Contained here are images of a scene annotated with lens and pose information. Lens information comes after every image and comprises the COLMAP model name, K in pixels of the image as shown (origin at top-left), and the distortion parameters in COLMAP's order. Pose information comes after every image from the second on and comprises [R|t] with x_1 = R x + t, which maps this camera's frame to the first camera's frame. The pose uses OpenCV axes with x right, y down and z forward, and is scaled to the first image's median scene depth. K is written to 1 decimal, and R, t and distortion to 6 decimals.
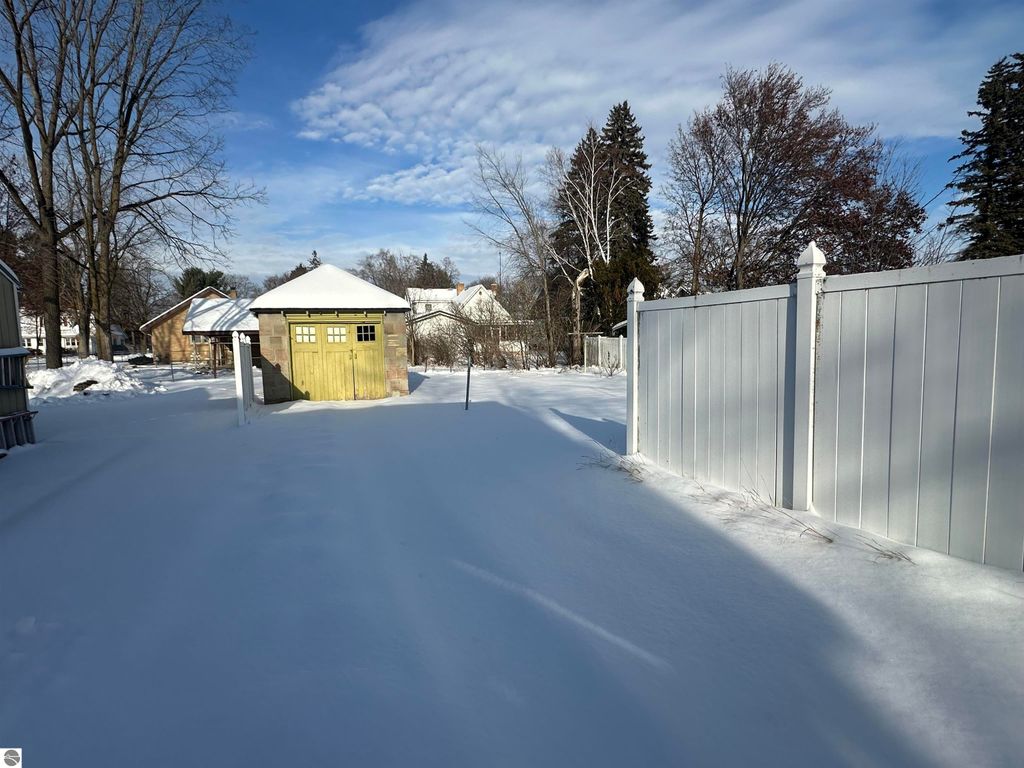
lens RADIAL K [[489.1, 0, 524.3], [0, 489.1, 380.9], [0, 0, 1]] dist [0.002235, 0.000161]
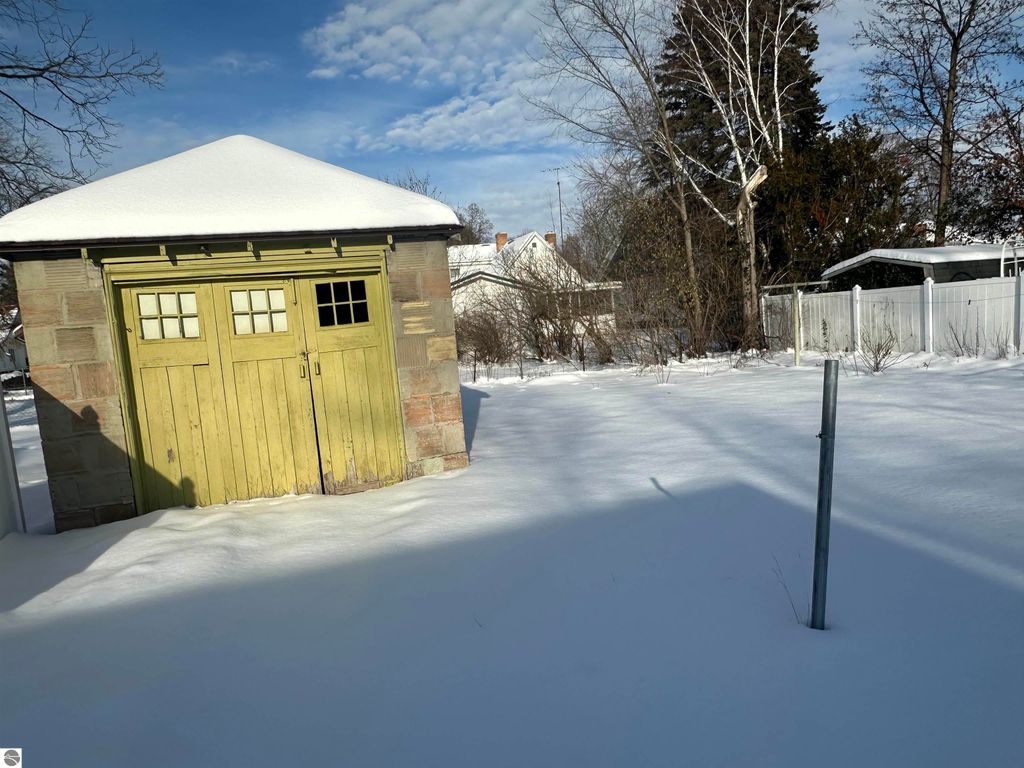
lens RADIAL K [[636.4, 0, 512.0], [0, 636.4, 384.0], [0, 0, 1]] dist [-0.023404, -0.000556]
pose [[0.987379, -0.045729, -0.151629, -0.134816], [0.048932, 0.998650, 0.017456, -0.040486], [0.150626, -0.024655, 0.988283, 0.562634]]
